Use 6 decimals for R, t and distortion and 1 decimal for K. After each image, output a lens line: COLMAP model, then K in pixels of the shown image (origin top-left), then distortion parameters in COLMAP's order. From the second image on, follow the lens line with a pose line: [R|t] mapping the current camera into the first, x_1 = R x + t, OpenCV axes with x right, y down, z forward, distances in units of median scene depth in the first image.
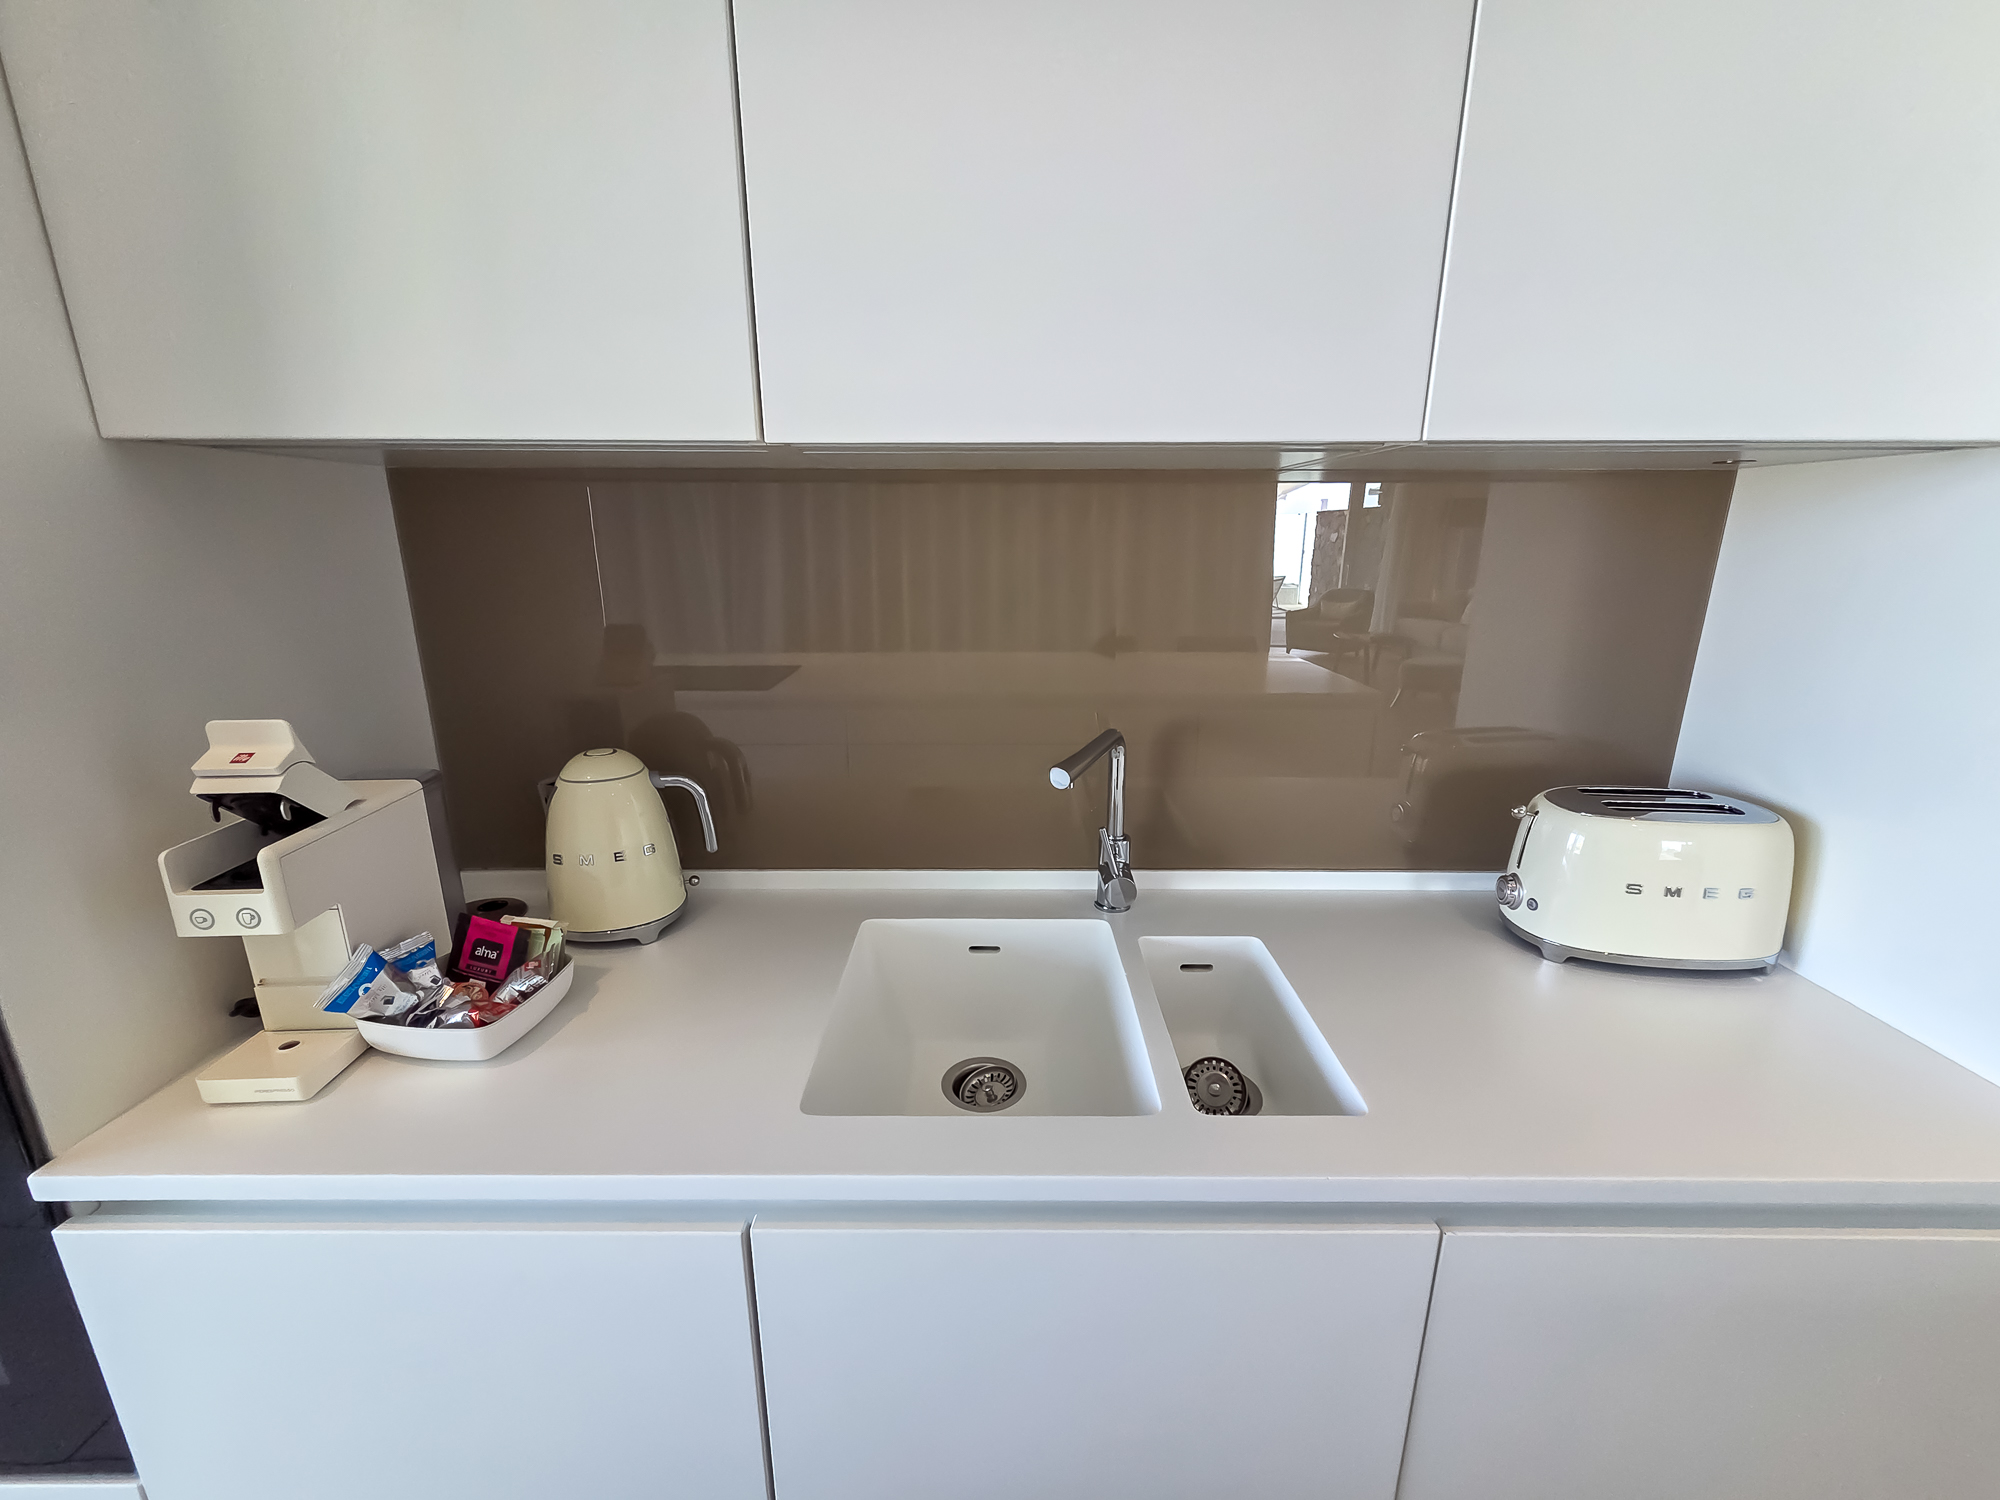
lens RADIAL K [[831.1, 0, 996.1], [0, 831.1, 749.3], [0, 0, 1]] dist [0.000316, -0.000079]
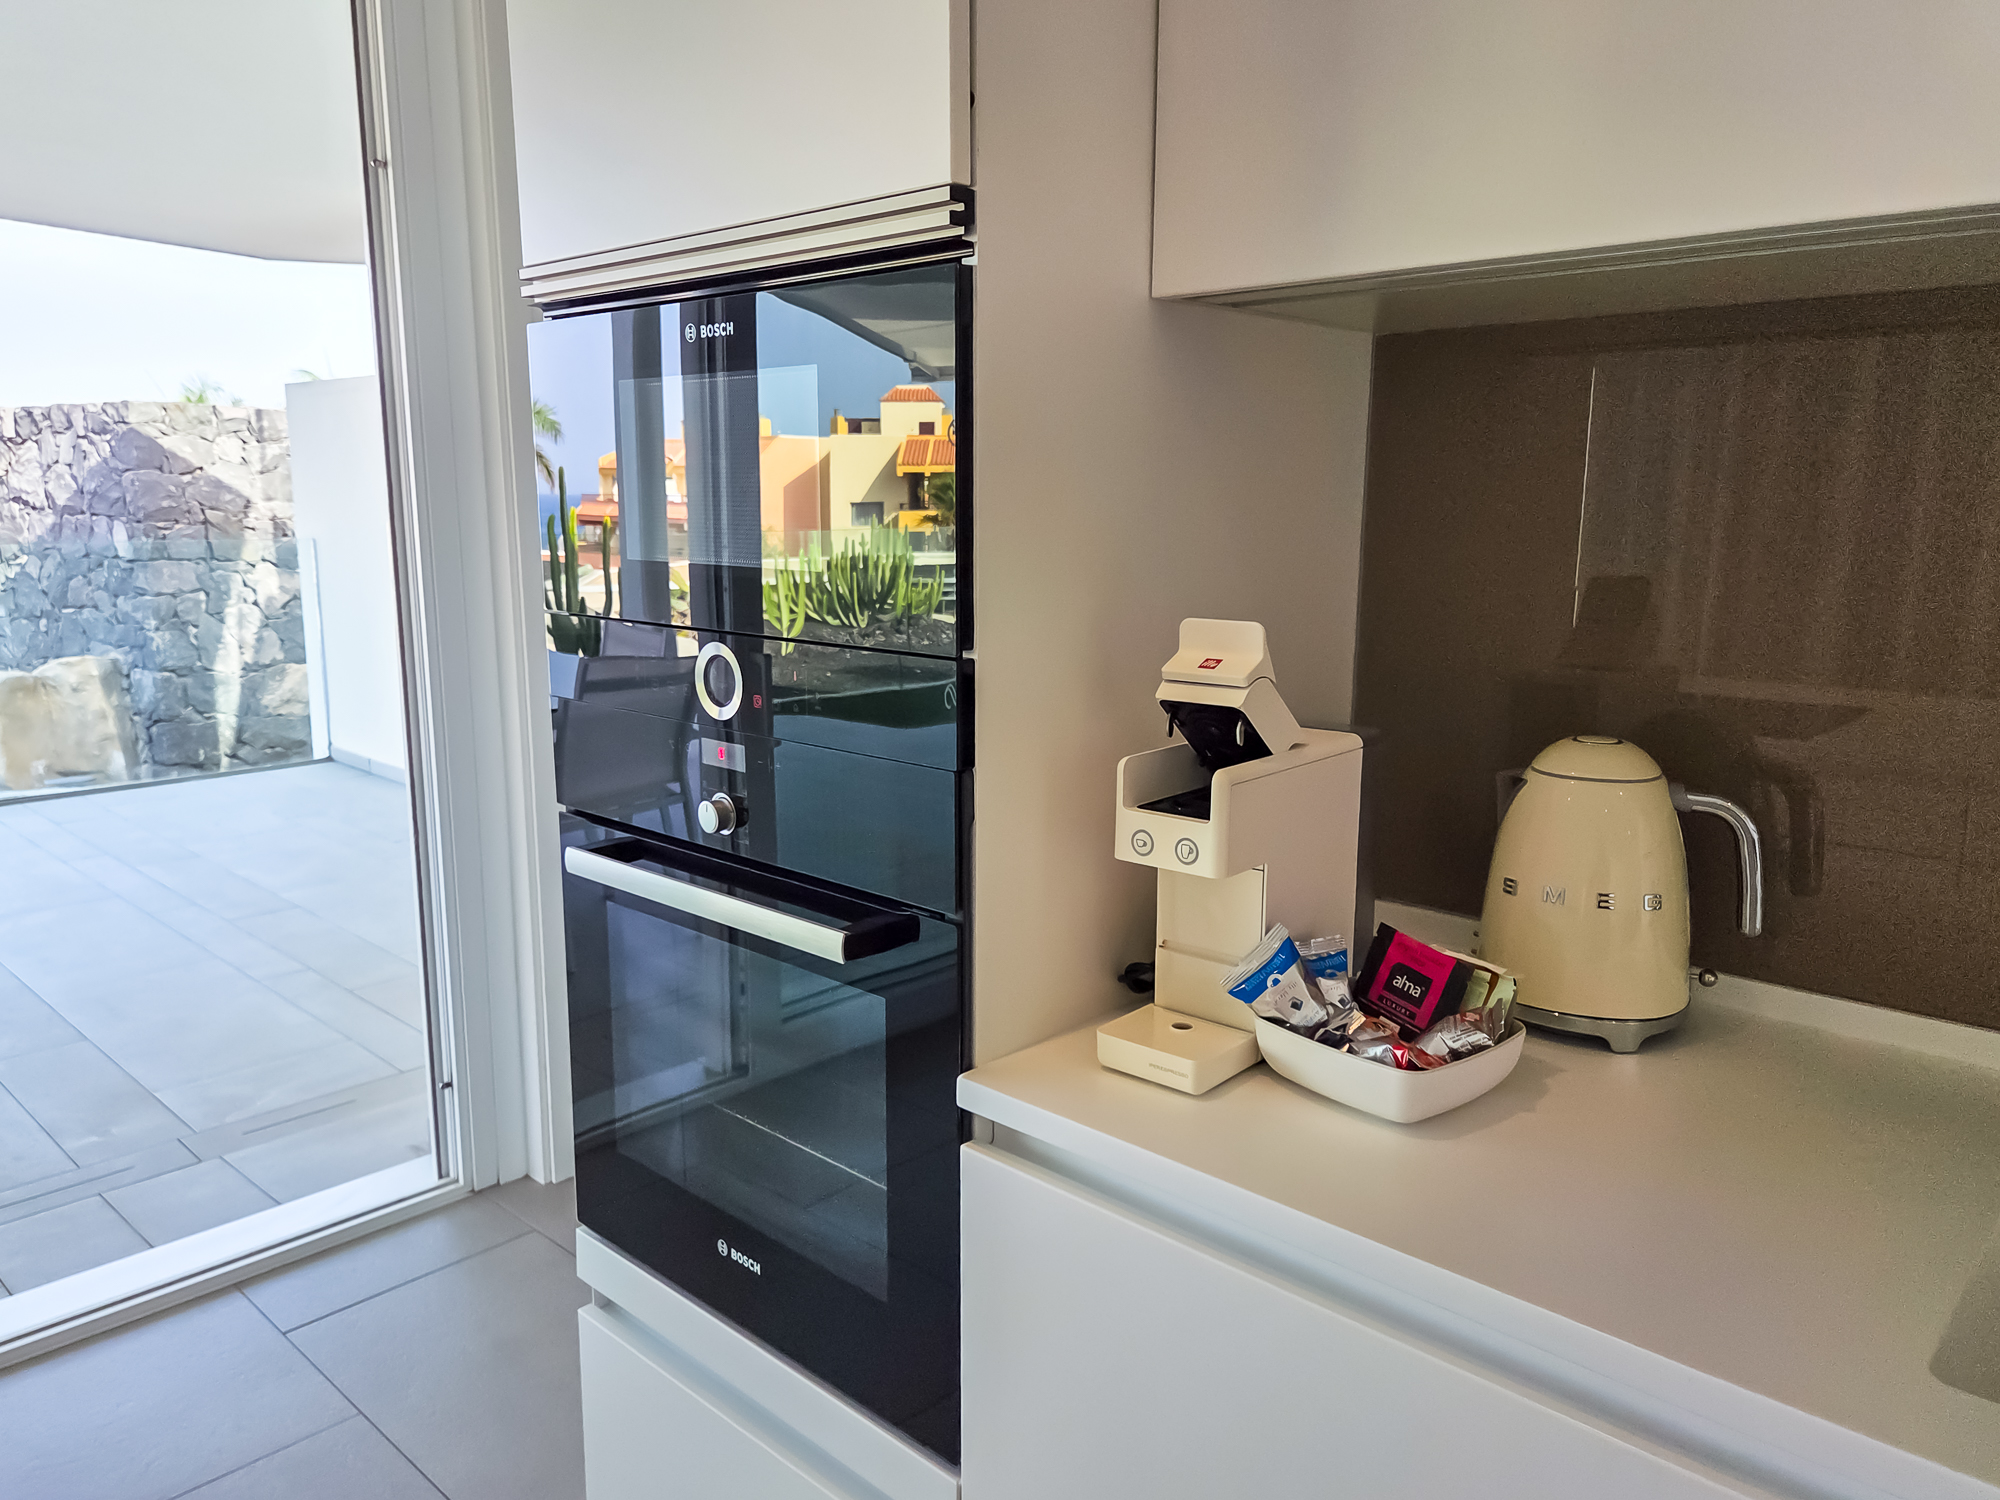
lens RADIAL K [[1390.3, 0, 1000.0], [0, 1390.3, 750.0], [0, 0, 1]] dist [0.054159, -0.057754]
pose [[0.734575, 0.121691, -0.667526, -0.105883], [-0.183261, 0.982807, -0.022501, 0.147424], [0.653311, 0.138860, 0.744247, -0.147264]]
